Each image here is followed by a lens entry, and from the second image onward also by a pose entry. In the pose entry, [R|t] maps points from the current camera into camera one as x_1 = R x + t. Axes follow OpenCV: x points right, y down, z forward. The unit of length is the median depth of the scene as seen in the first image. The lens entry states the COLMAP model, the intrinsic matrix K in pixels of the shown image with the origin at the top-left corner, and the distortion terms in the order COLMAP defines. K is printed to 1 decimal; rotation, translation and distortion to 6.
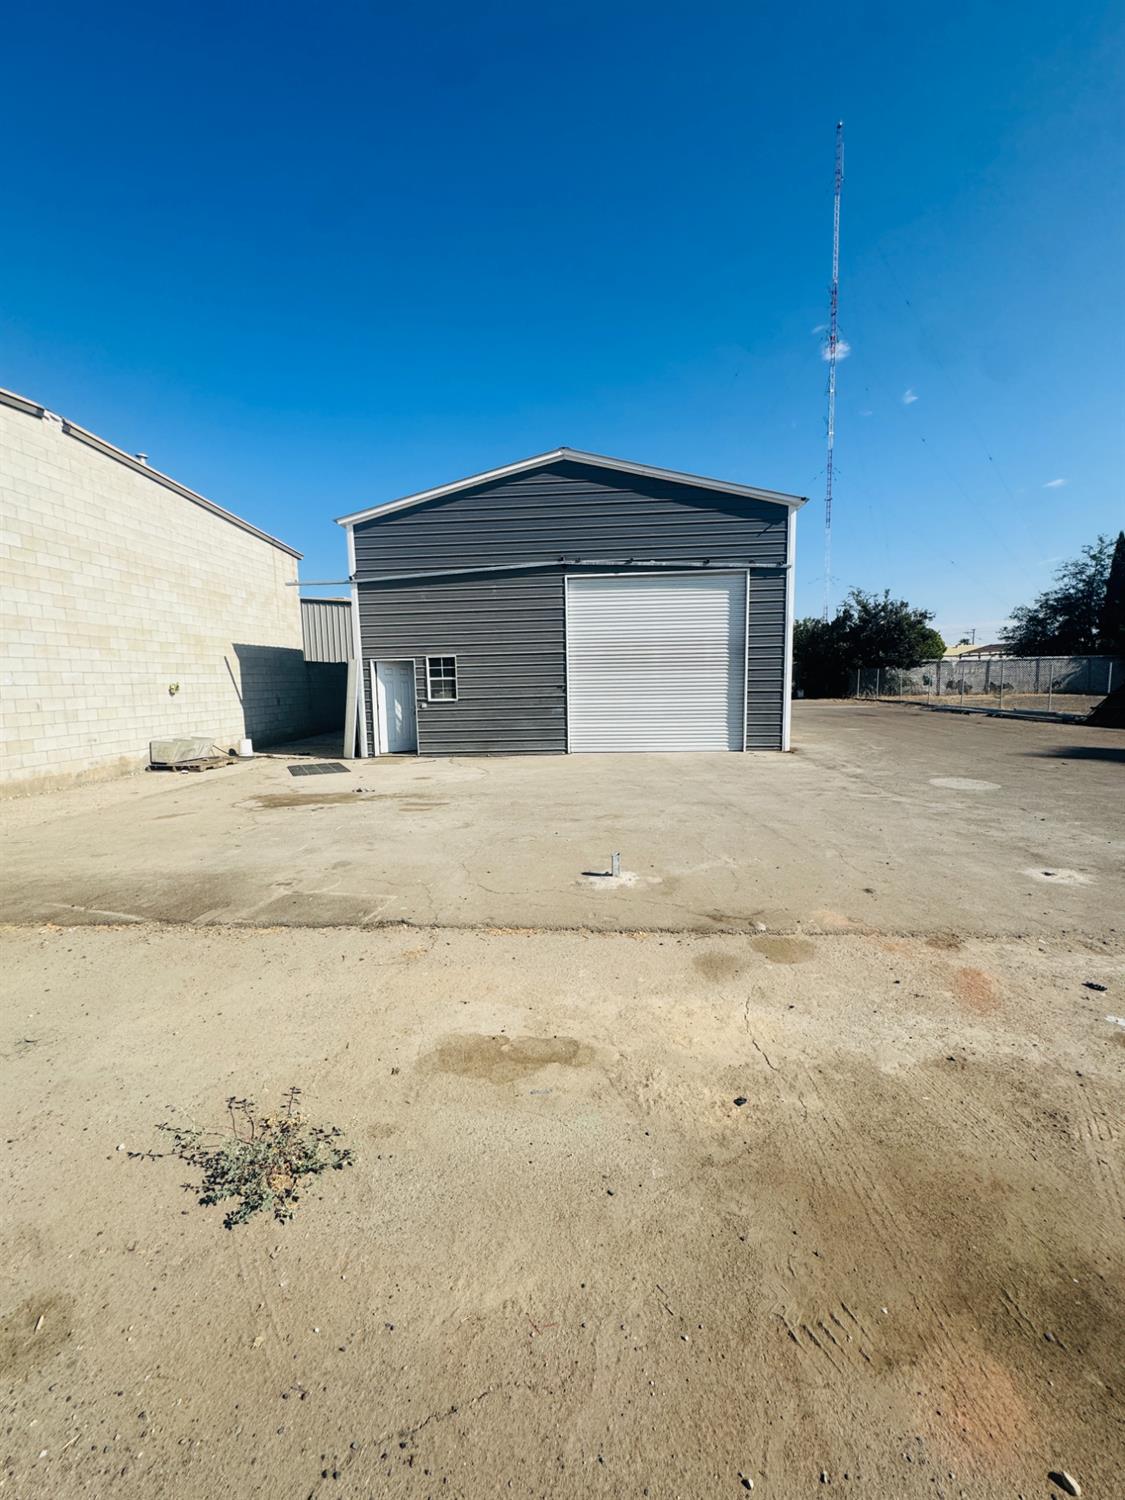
lens RADIAL K [[597.9, 0, 563.9], [0, 597.9, 748.6], [0, 0, 1]] dist [-0.004634, 0.000873]
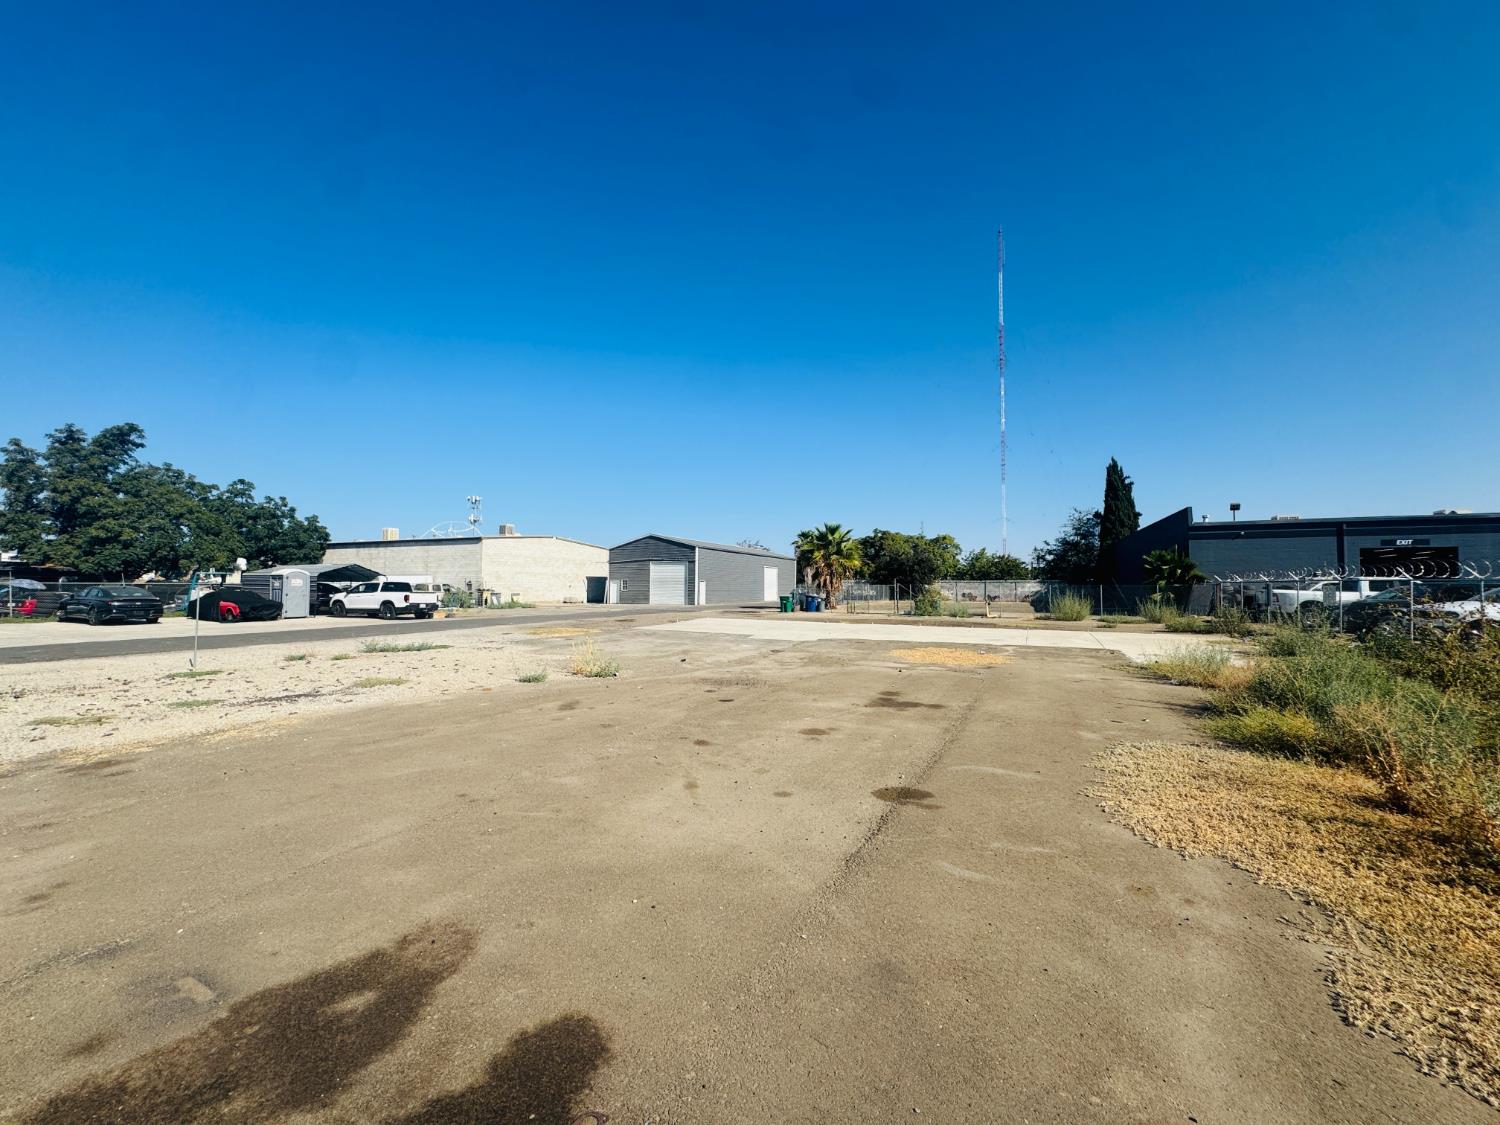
lens RADIAL K [[597.9, 0, 753.1], [0, 597.9, 575.1], [0, 0, 1]] dist [-0.004634, 0.000873]
pose [[0.937861, 0.018422, -0.346522, 2.111394], [-0.063983, 0.990648, -0.120506, 0.262298], [0.341061, 0.135190, 0.930269, -2.623277]]
